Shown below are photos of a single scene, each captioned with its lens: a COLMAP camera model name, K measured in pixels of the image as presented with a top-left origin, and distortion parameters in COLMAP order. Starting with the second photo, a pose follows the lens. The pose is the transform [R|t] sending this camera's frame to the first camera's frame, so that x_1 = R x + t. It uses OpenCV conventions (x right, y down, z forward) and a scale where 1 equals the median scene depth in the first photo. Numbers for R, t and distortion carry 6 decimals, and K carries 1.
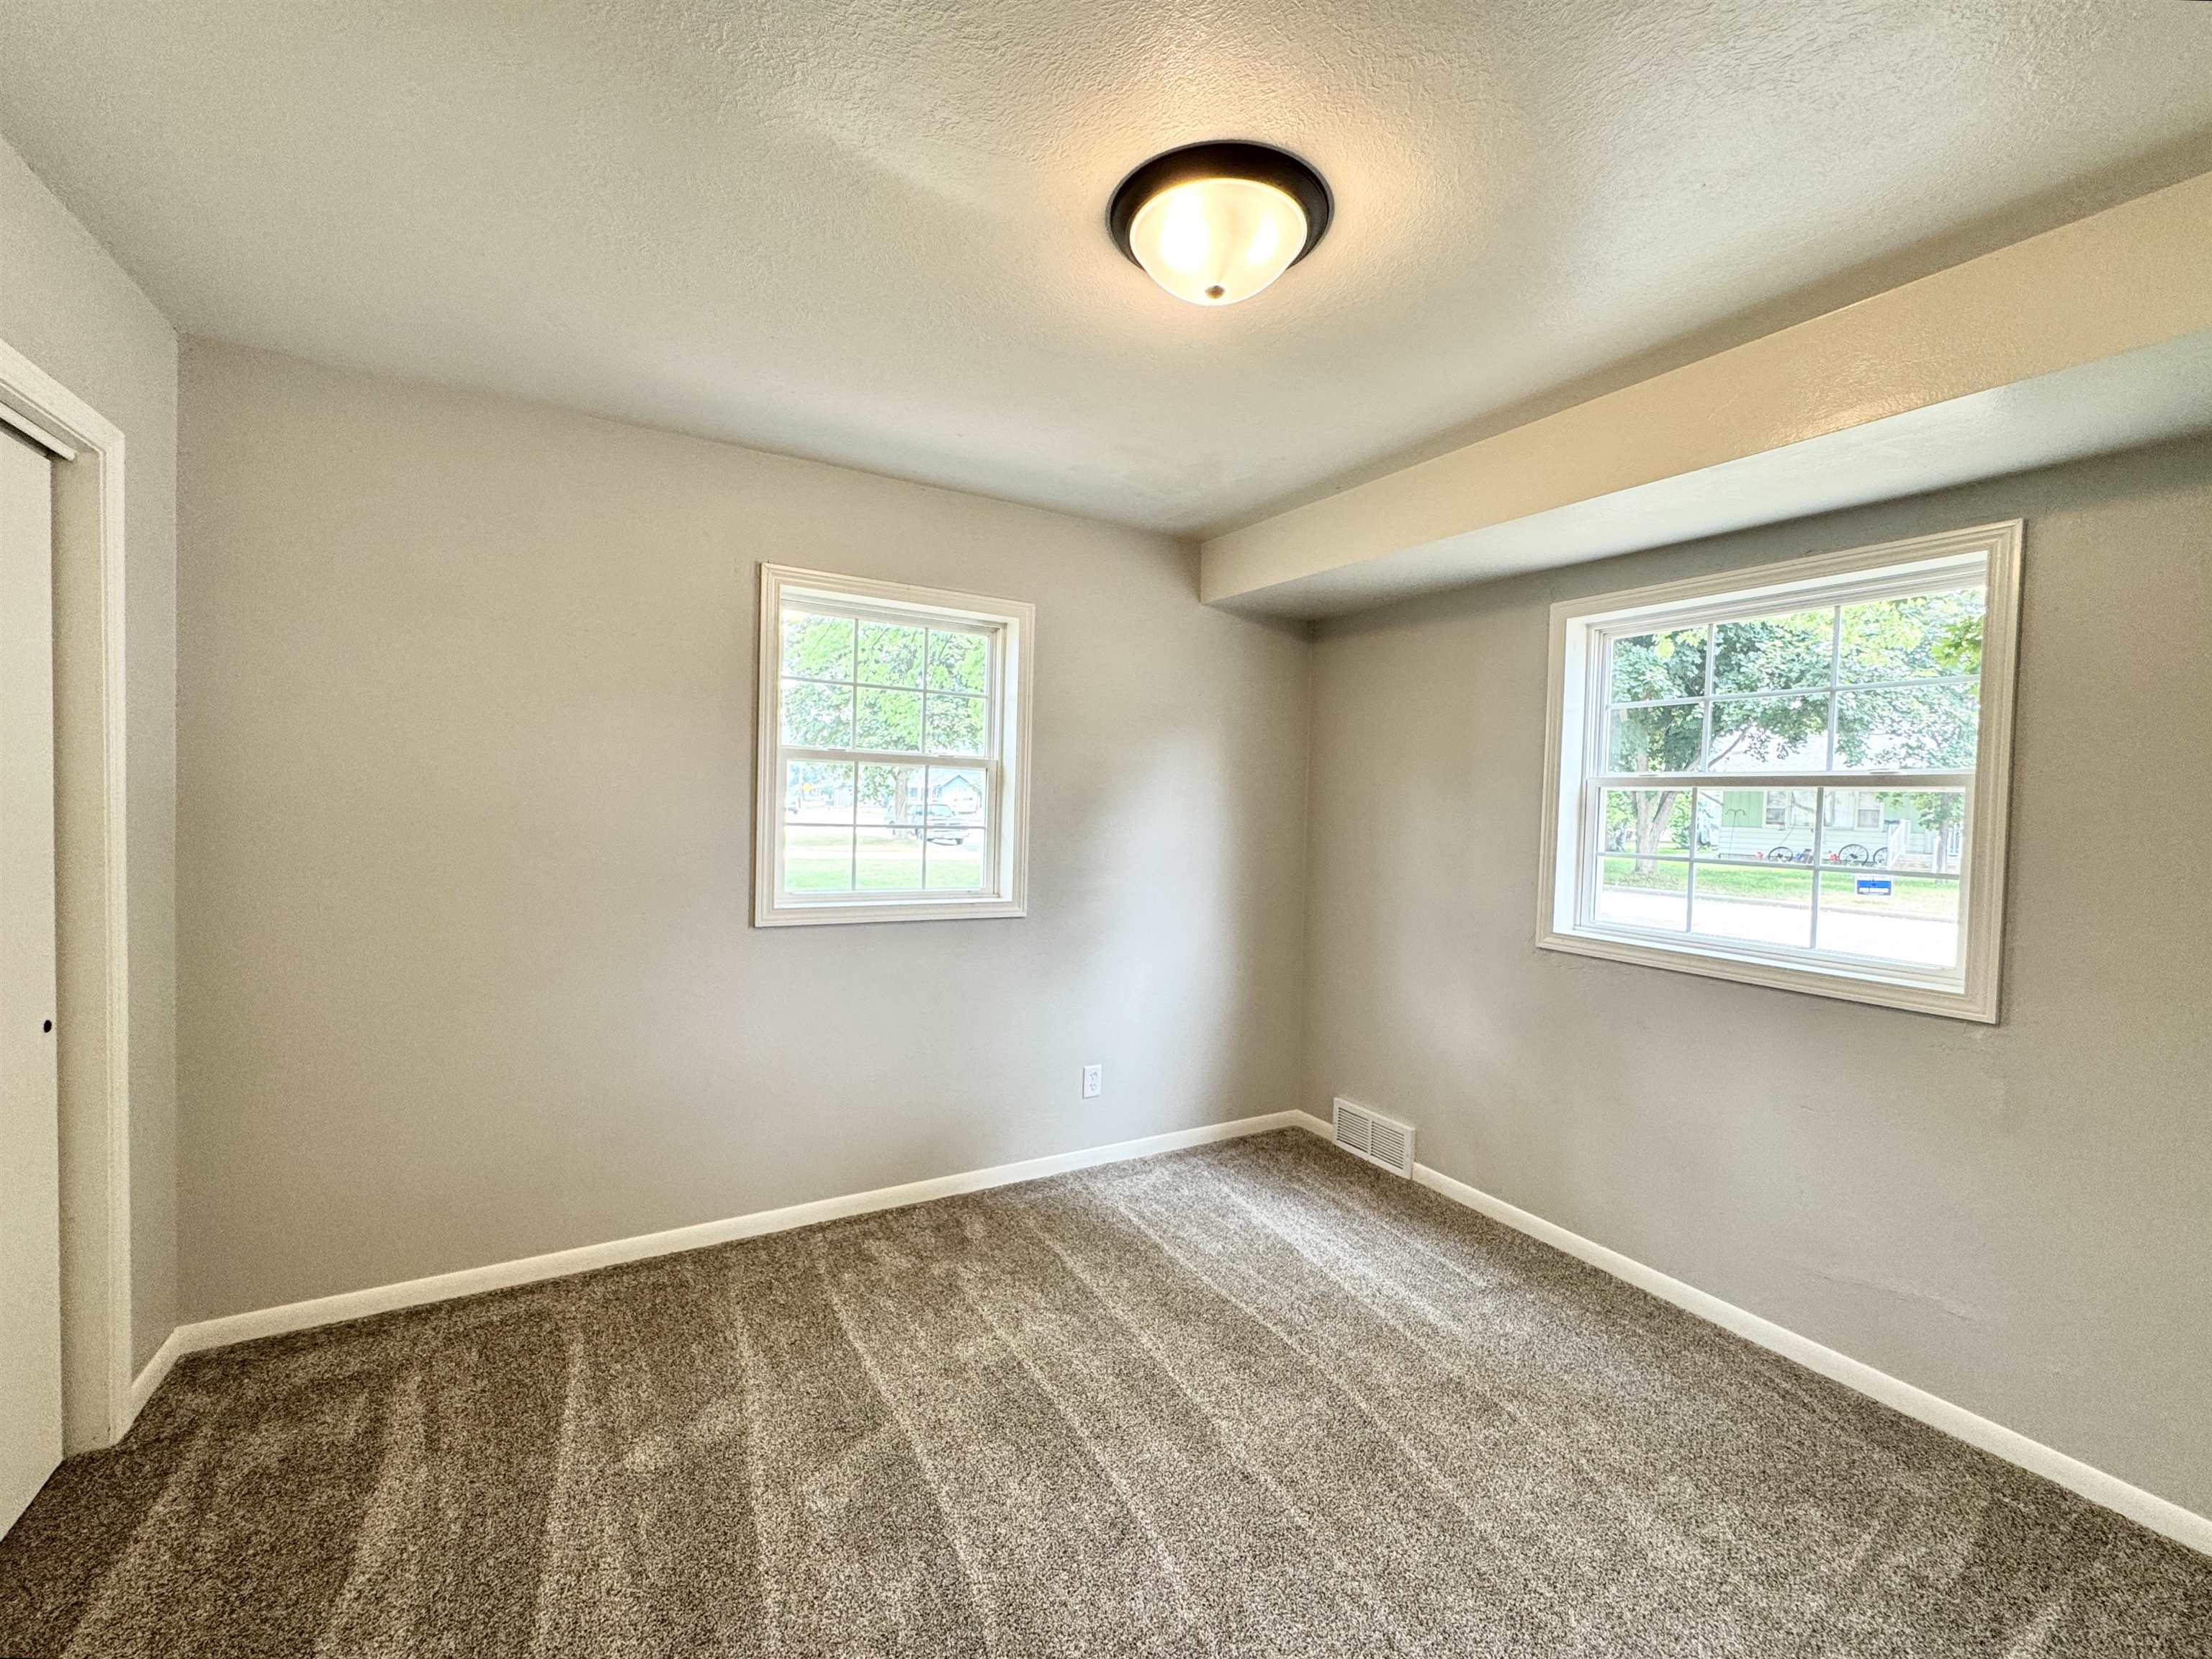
lens RADIAL K [[886.7, 0, 1103.9], [0, 886.7, 829.2], [0, 0, 1]] dist [-0.002310, -0.000227]
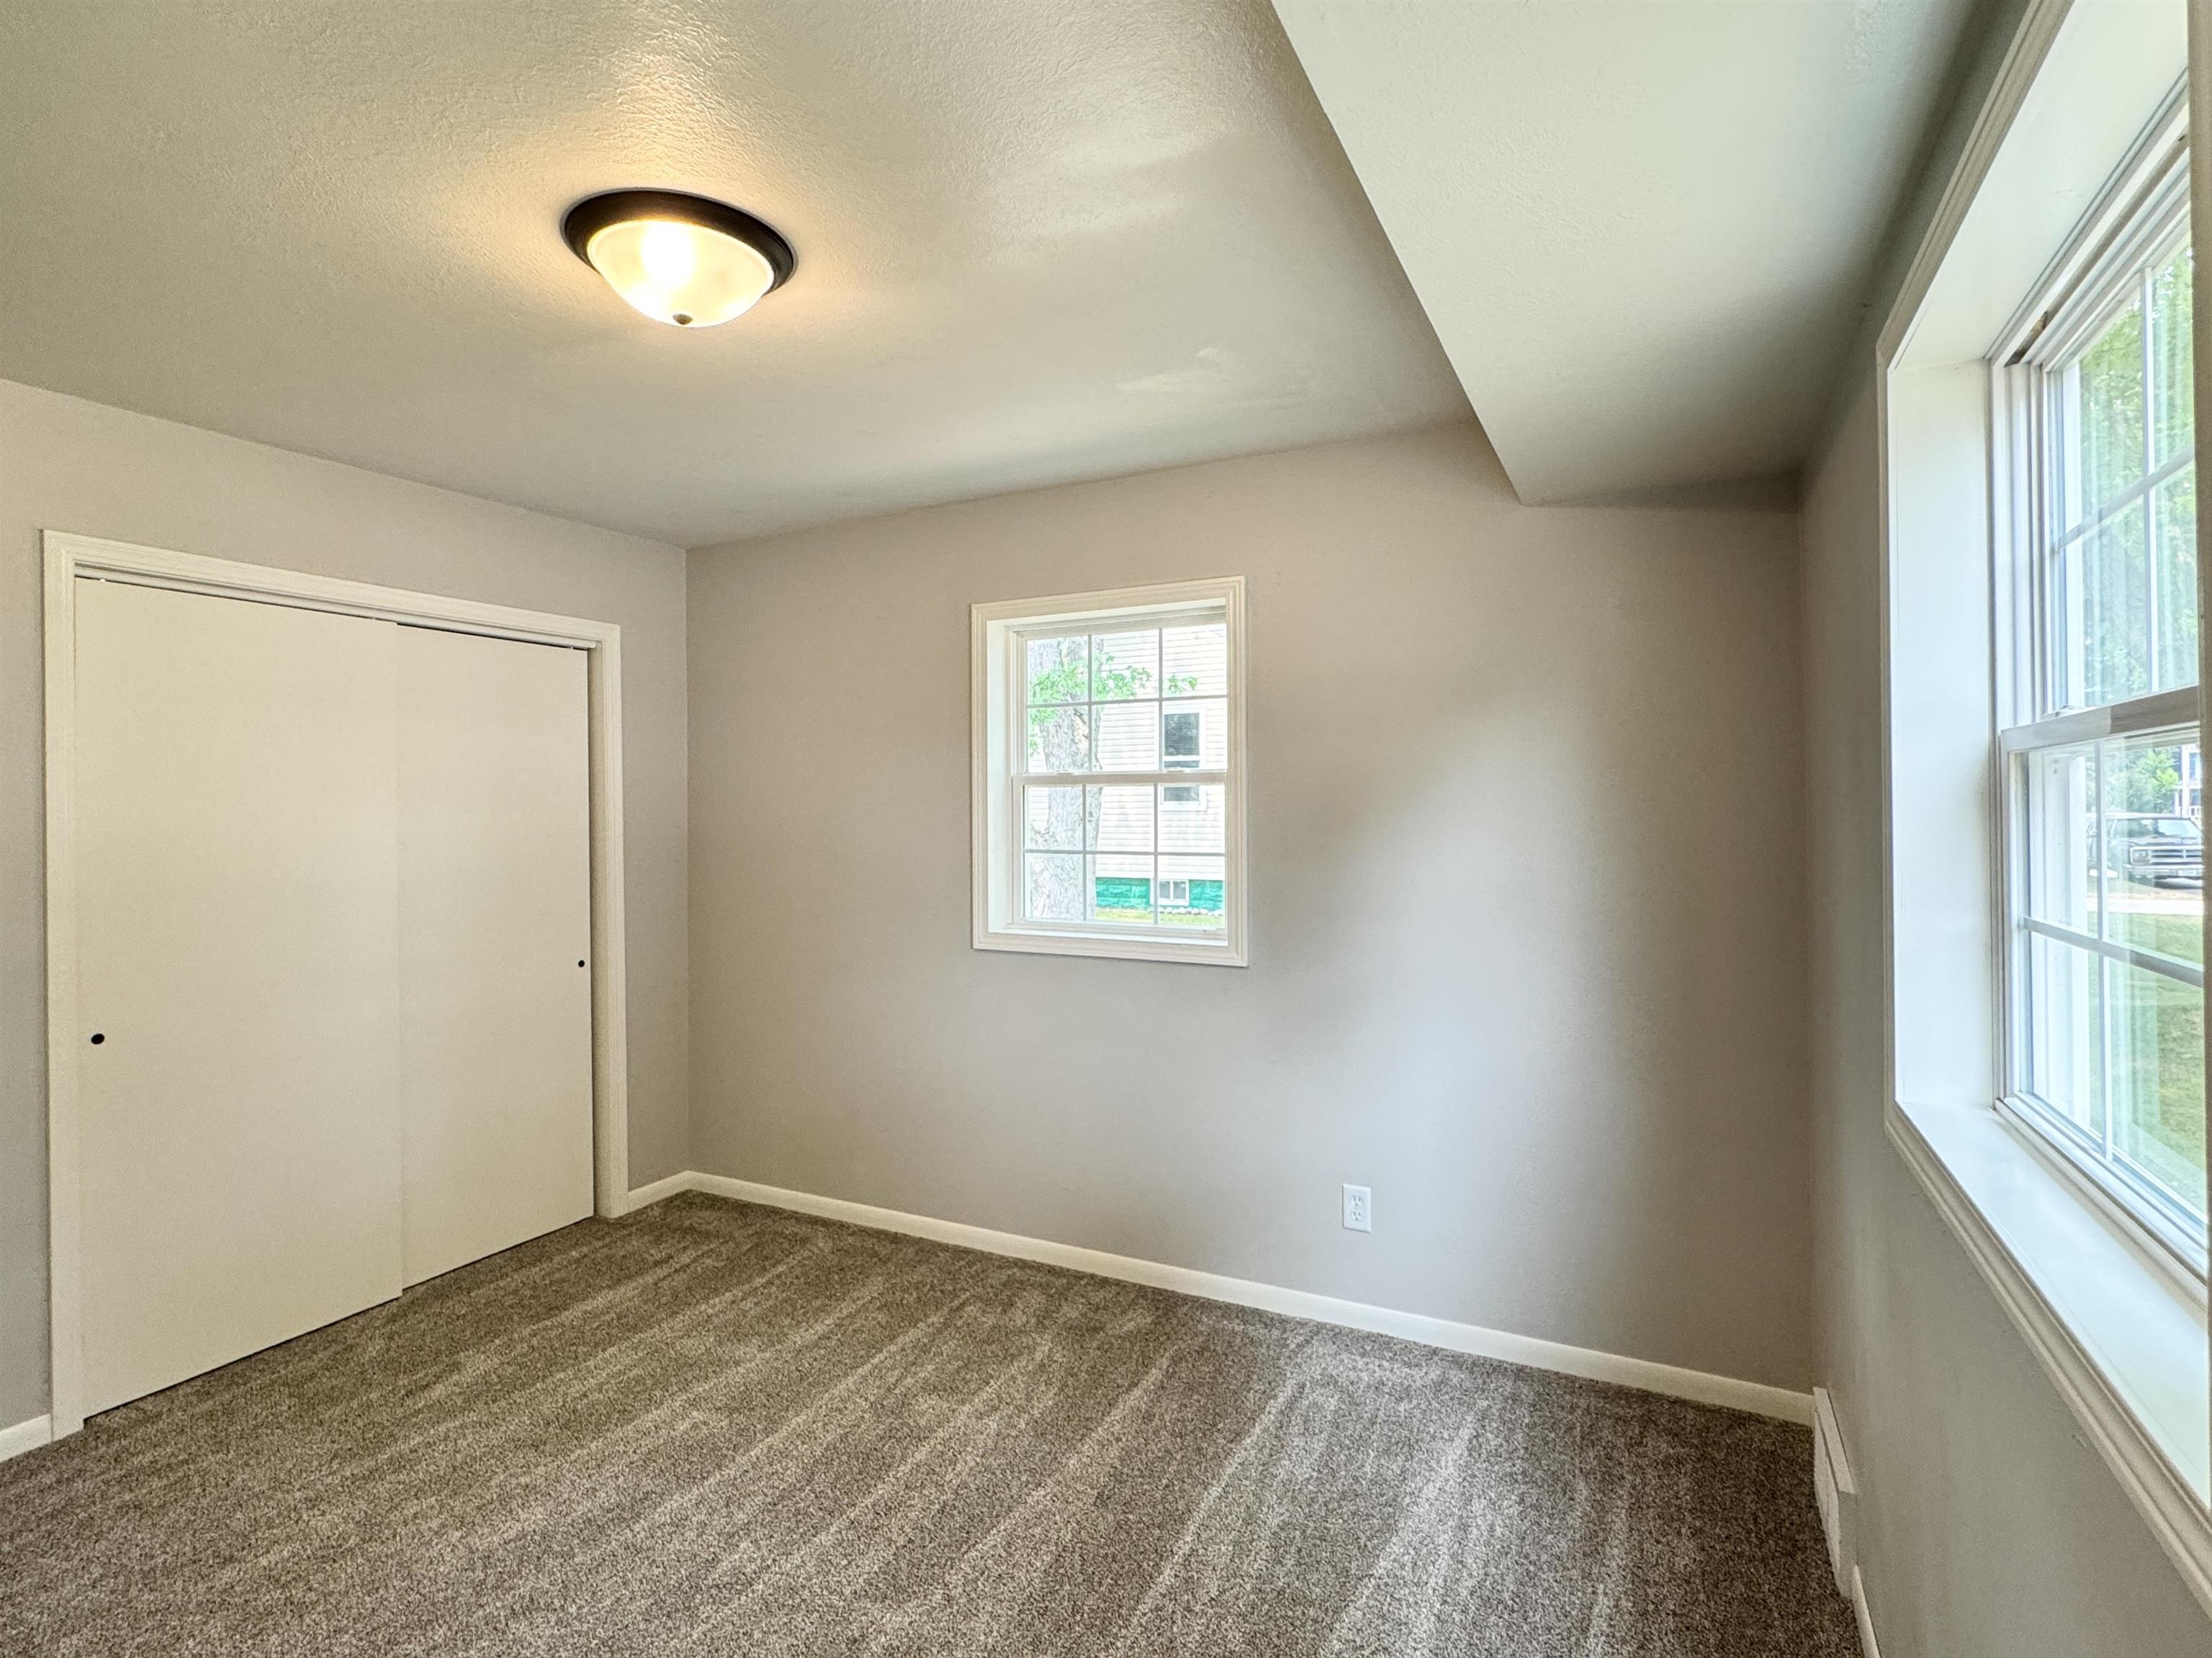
lens RADIAL K [[1123.0, 0, 1111.3], [0, 1123.0, 829.8], [0, 0, 1]] dist [-0.005892, 0.002312]
pose [[0.539540, -0.014888, -0.841828, 0.806611], [-0.002936, 0.999804, -0.019564, -0.002537], [0.841955, 0.013027, 0.539390, 0.428539]]
